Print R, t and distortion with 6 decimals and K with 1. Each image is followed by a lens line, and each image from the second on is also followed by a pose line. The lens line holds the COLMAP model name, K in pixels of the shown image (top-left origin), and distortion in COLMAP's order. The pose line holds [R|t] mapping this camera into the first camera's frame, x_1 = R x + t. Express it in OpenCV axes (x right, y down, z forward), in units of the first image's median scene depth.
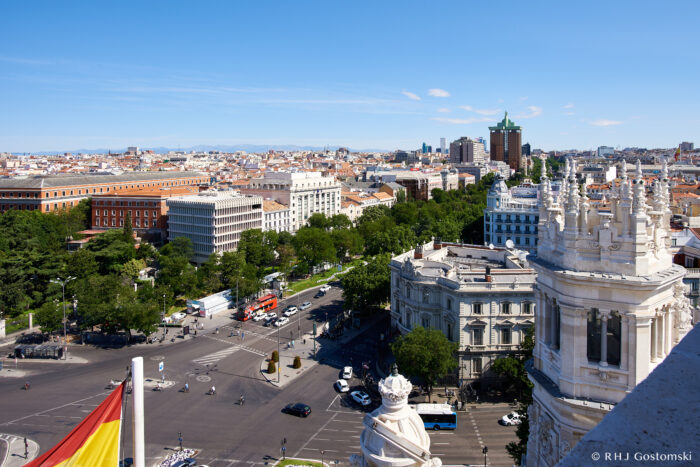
lens RADIAL K [[458.1, 0, 364.8], [0, 458.1, 171.8], [0, 0, 1]] dist [-0.024146, 0.005735]
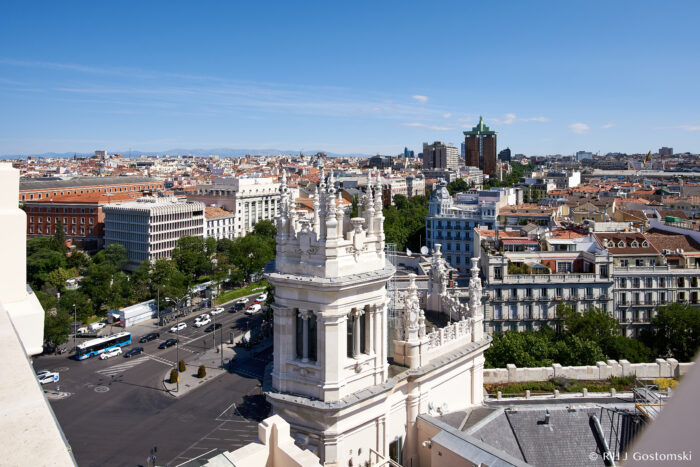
lens RADIAL K [[474.8, 0, 377.0], [0, 474.8, 175.9], [0, 0, 1]] dist [-0.008858, -0.000599]
pose [[0.999399, 0.001108, 0.034633, 0.105381], [-0.001026, 0.999997, -0.002400, -0.001349], [-0.034635, 0.002363, 0.999397, -0.019403]]
